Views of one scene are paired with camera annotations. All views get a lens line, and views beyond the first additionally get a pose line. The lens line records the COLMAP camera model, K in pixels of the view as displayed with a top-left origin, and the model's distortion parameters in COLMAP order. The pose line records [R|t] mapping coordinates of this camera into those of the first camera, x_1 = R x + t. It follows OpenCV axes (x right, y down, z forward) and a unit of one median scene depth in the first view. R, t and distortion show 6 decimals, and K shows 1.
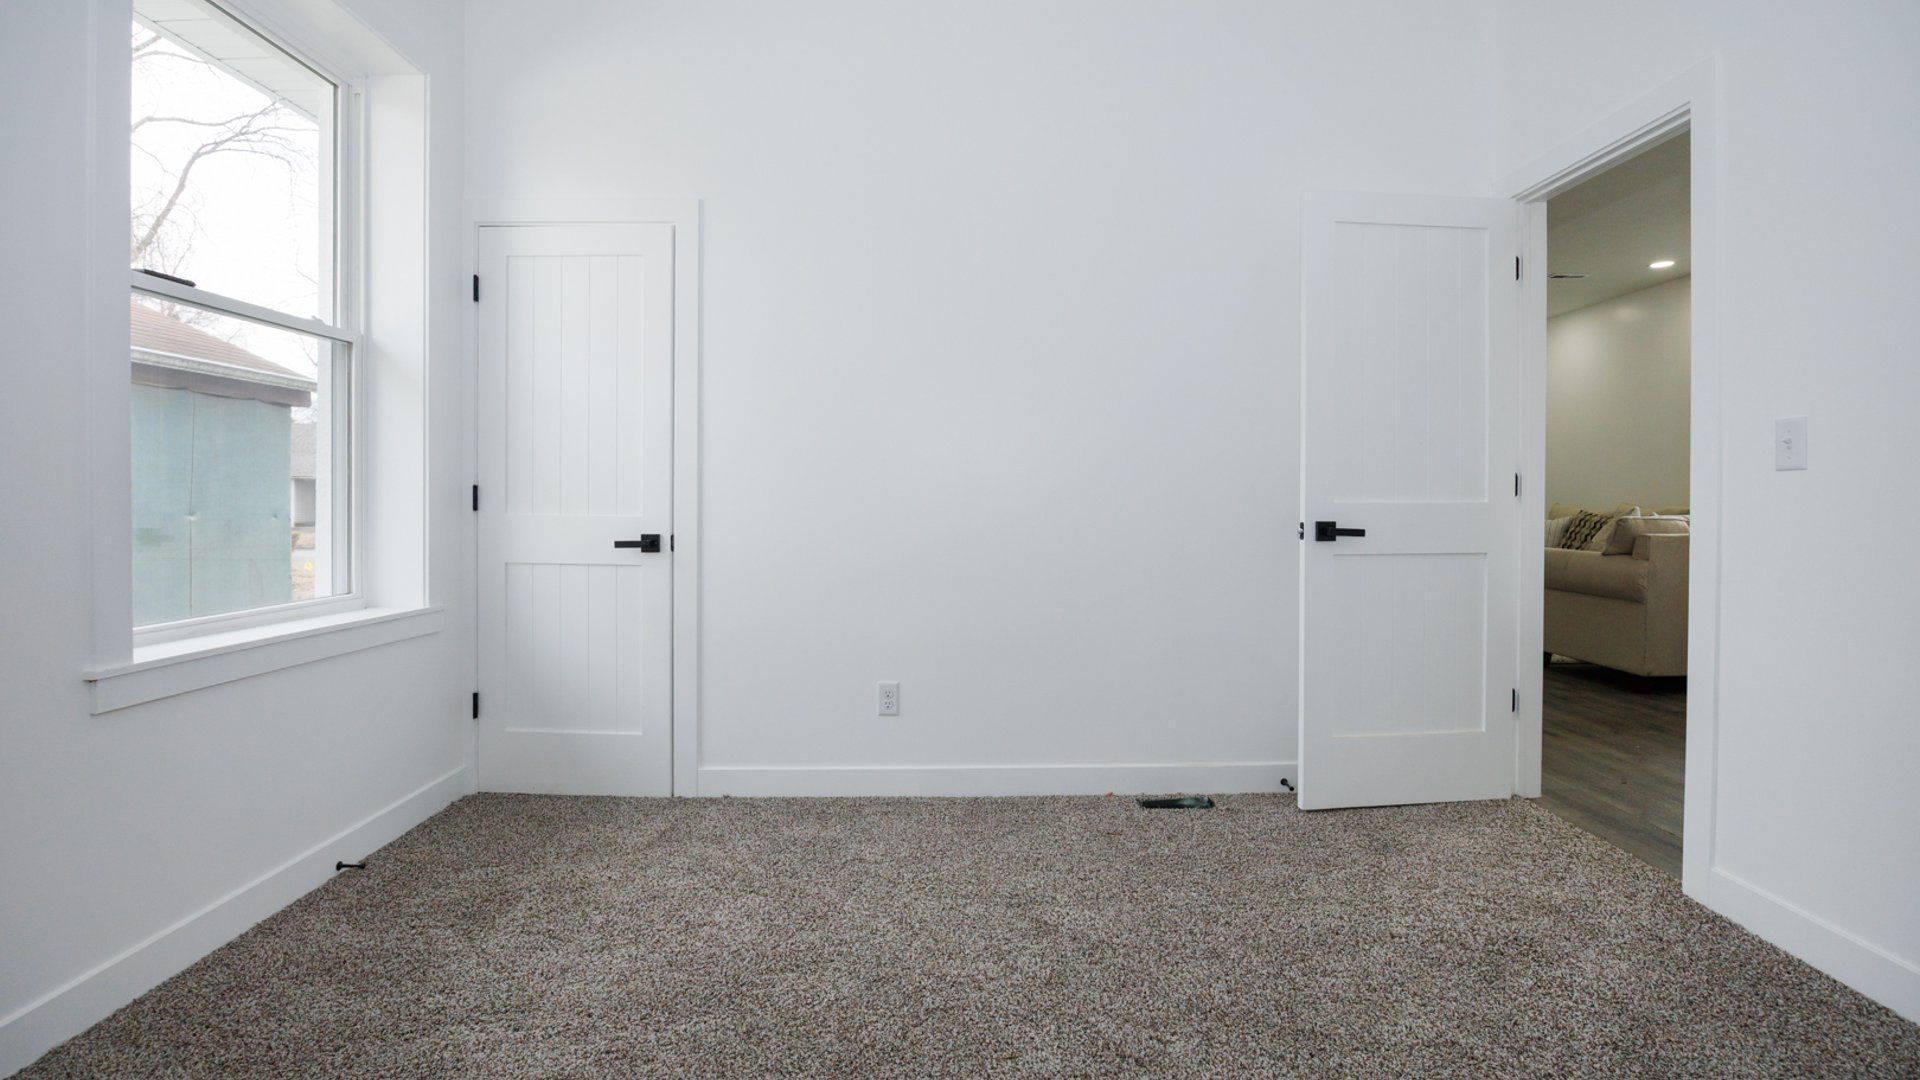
lens RADIAL K [[880.2, 0, 951.1], [0, 880.2, 498.9], [0, 0, 1]] dist [-0.020764, 0.000534]
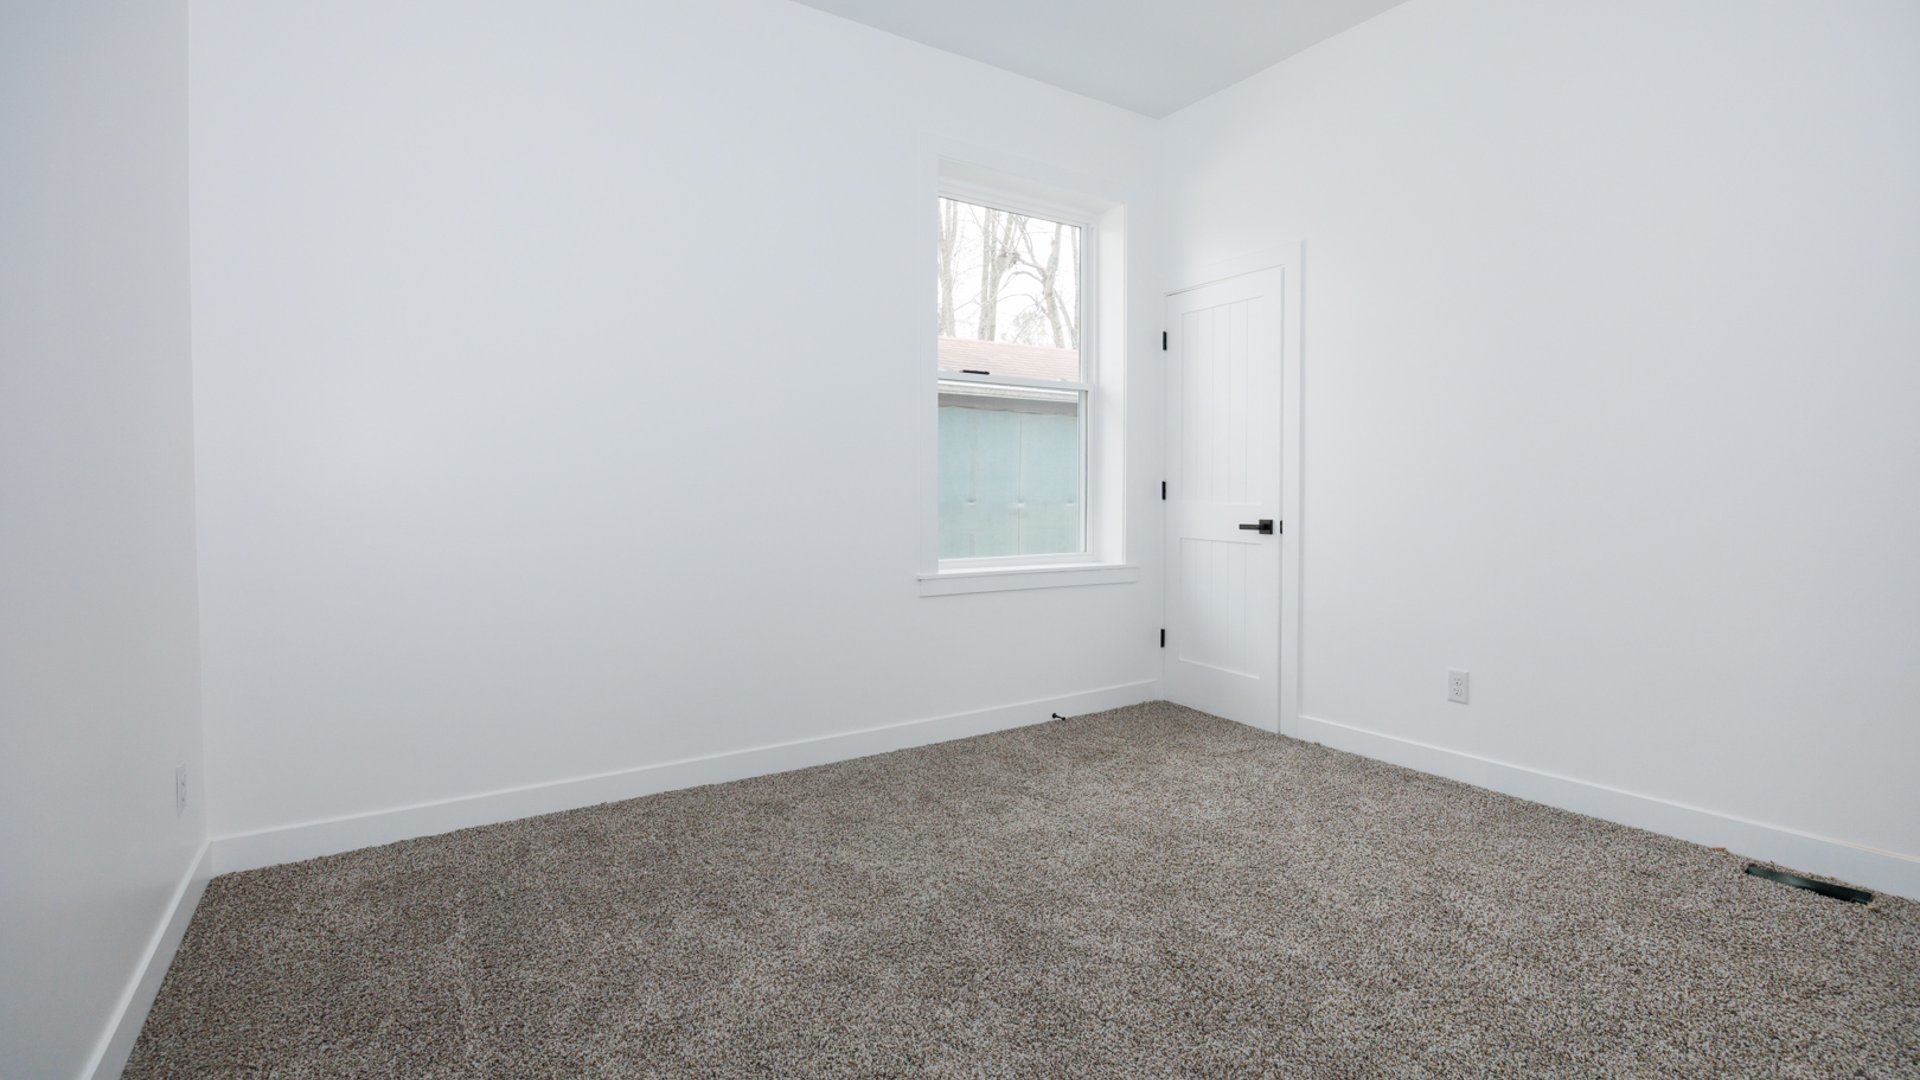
lens RADIAL K [[871.3, 0, 992.2], [0, 871.3, 488.1], [0, 0, 1]] dist [-0.019743, 0.000107]
pose [[0.568916, -0.001553, -0.822394, 0.476061], [0.000225, 0.999998, -0.001733, -0.002352], [0.822396, 0.000801, 0.568915, -0.024093]]
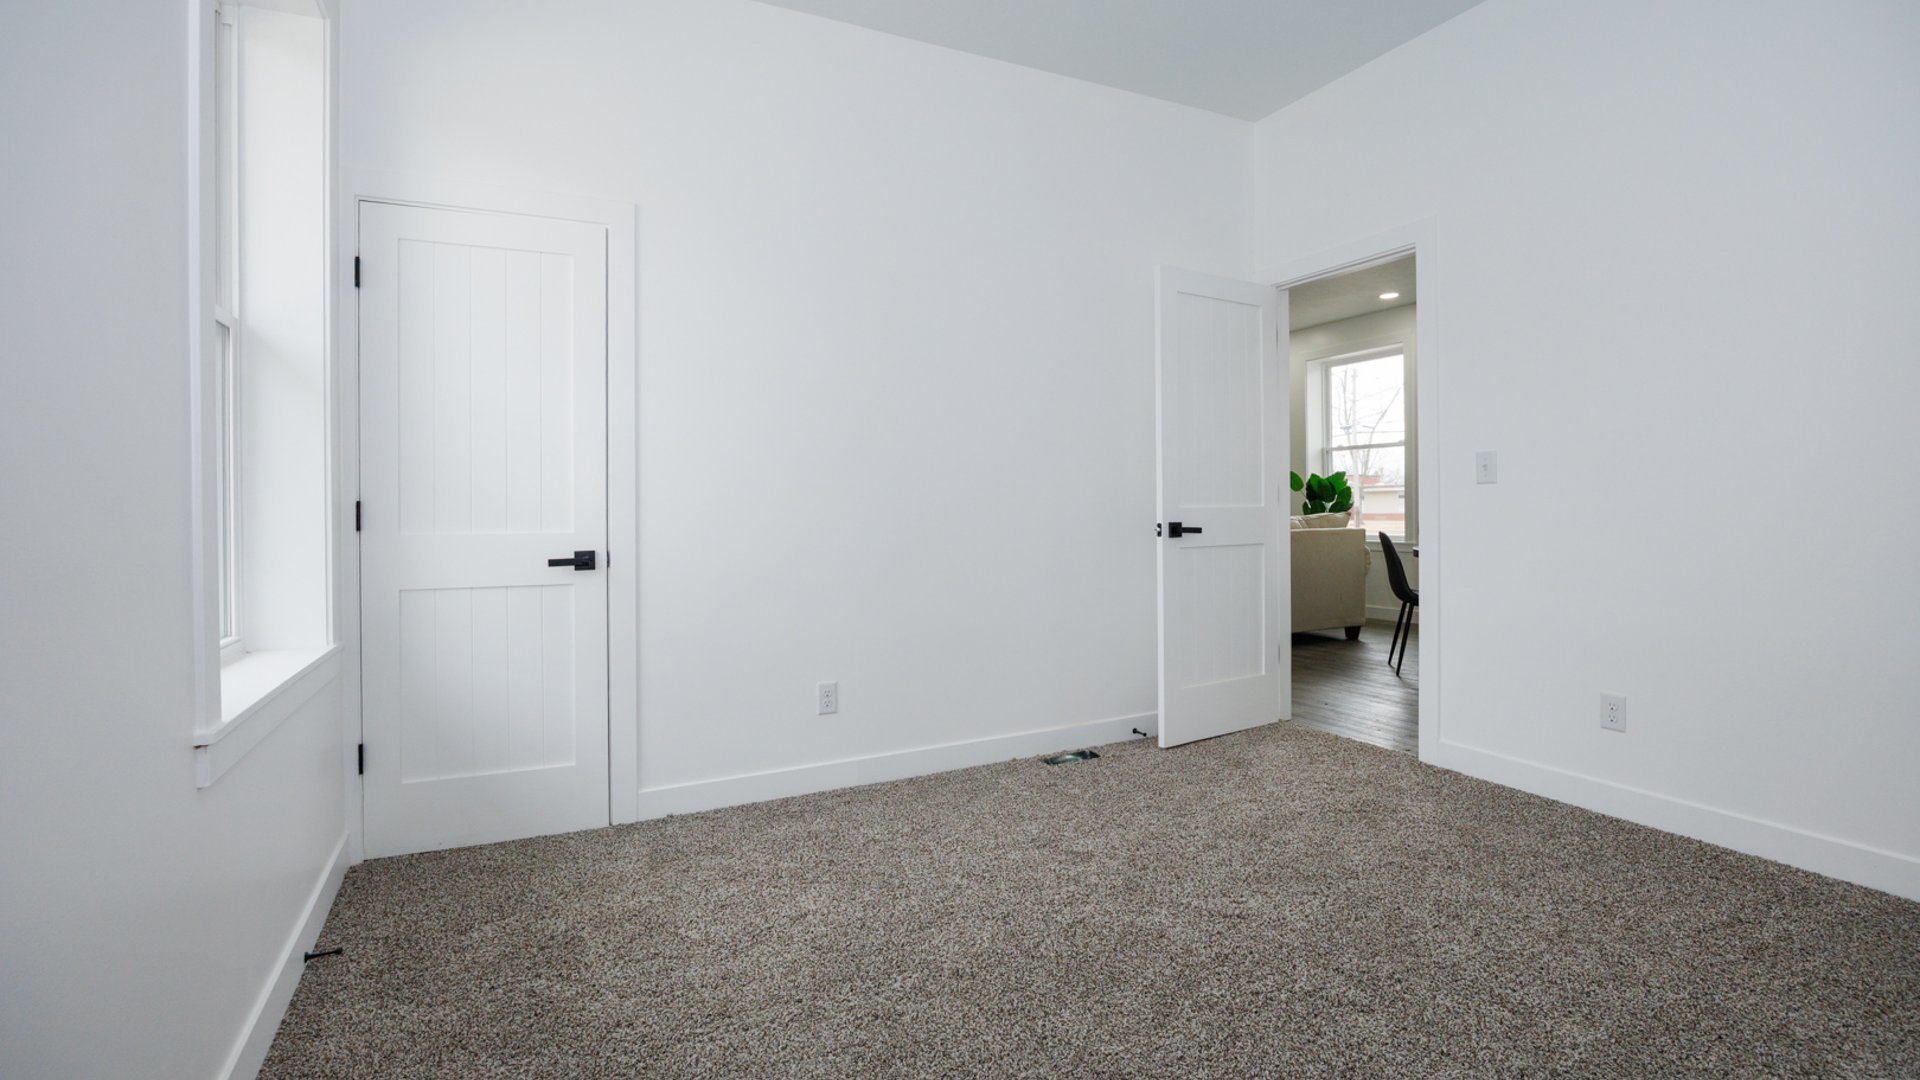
lens RADIAL K [[880.2, 0, 951.1], [0, 880.2, 498.9], [0, 0, 1]] dist [-0.020764, 0.000534]
pose [[0.899654, -0.009173, 0.436507, -0.419844], [0.013864, 0.999875, -0.007563, -0.003444], [-0.436383, 0.012856, 0.899669, -0.024157]]
